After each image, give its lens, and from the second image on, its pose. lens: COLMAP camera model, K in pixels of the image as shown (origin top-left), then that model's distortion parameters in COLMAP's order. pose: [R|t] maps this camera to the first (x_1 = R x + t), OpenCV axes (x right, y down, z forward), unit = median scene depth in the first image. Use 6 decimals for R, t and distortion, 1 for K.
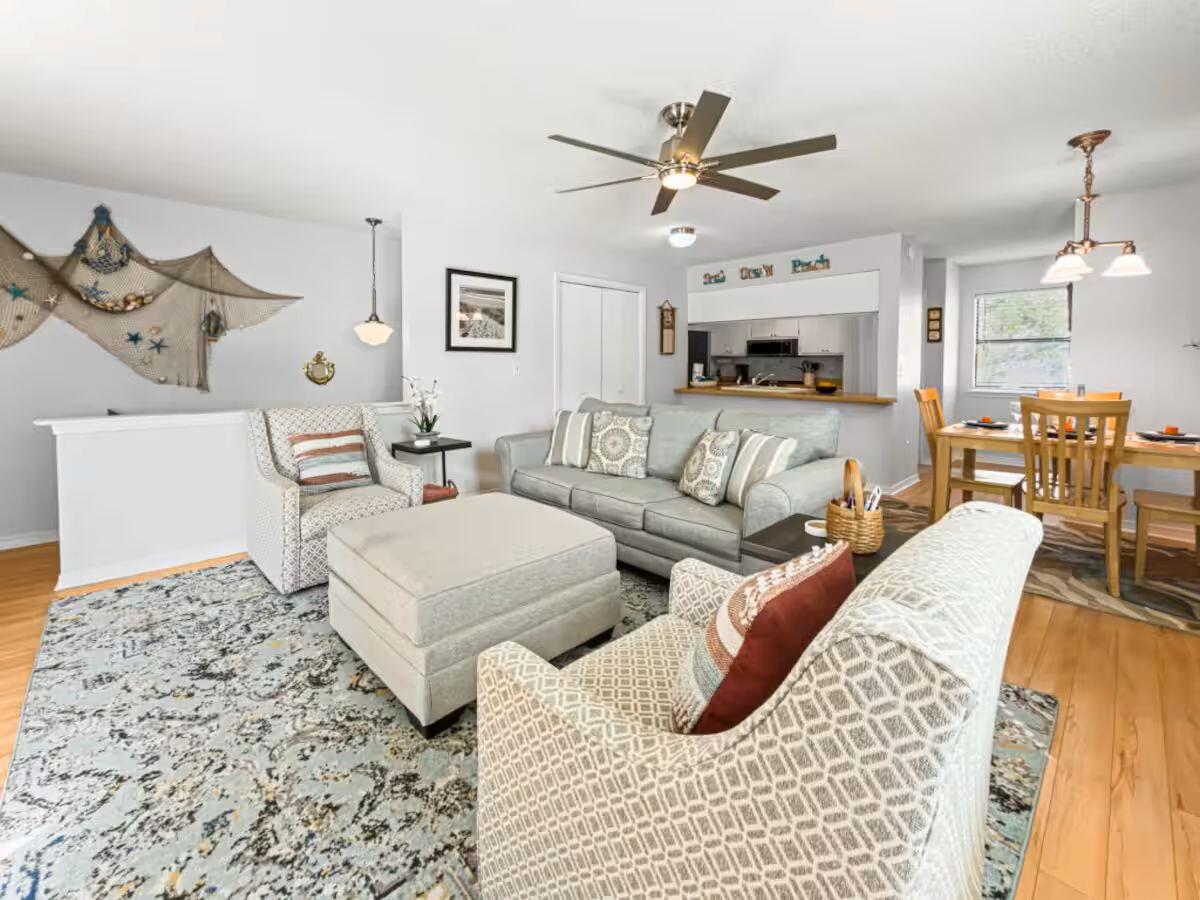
lens RADIAL K [[502.3, 0, 576.2], [0, 502.3, 377.2], [0, 0, 1]] dist [-0.001008, 0.000106]
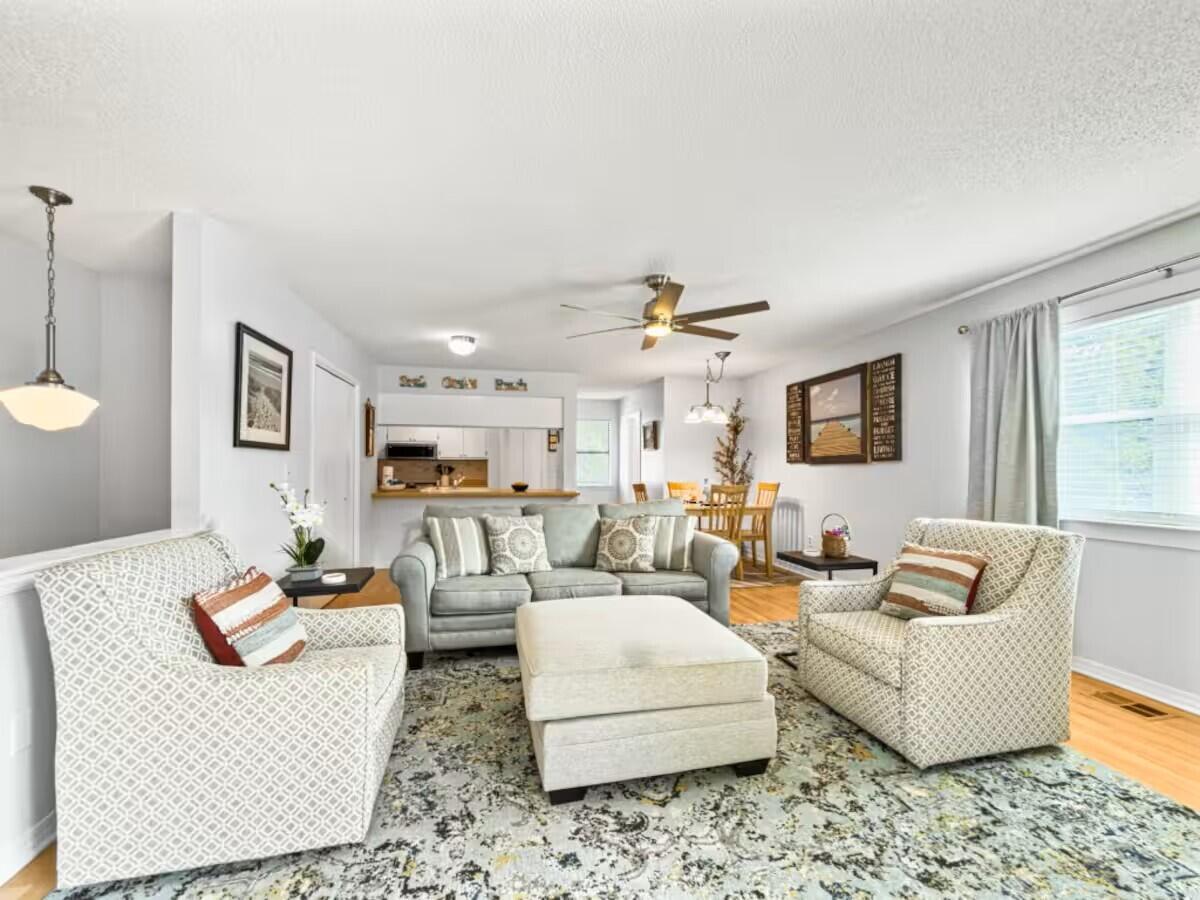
lens RADIAL K [[502.3, 0, 590.8], [0, 502.3, 461.9], [0, 0, 1]] dist [-0.001008, 0.000106]
pose [[0.524472, 0.010612, 0.851362, -1.023272], [0.021259, 0.999447, -0.025555, -0.008352], [-0.851162, 0.031502, 0.523956, 0.454263]]
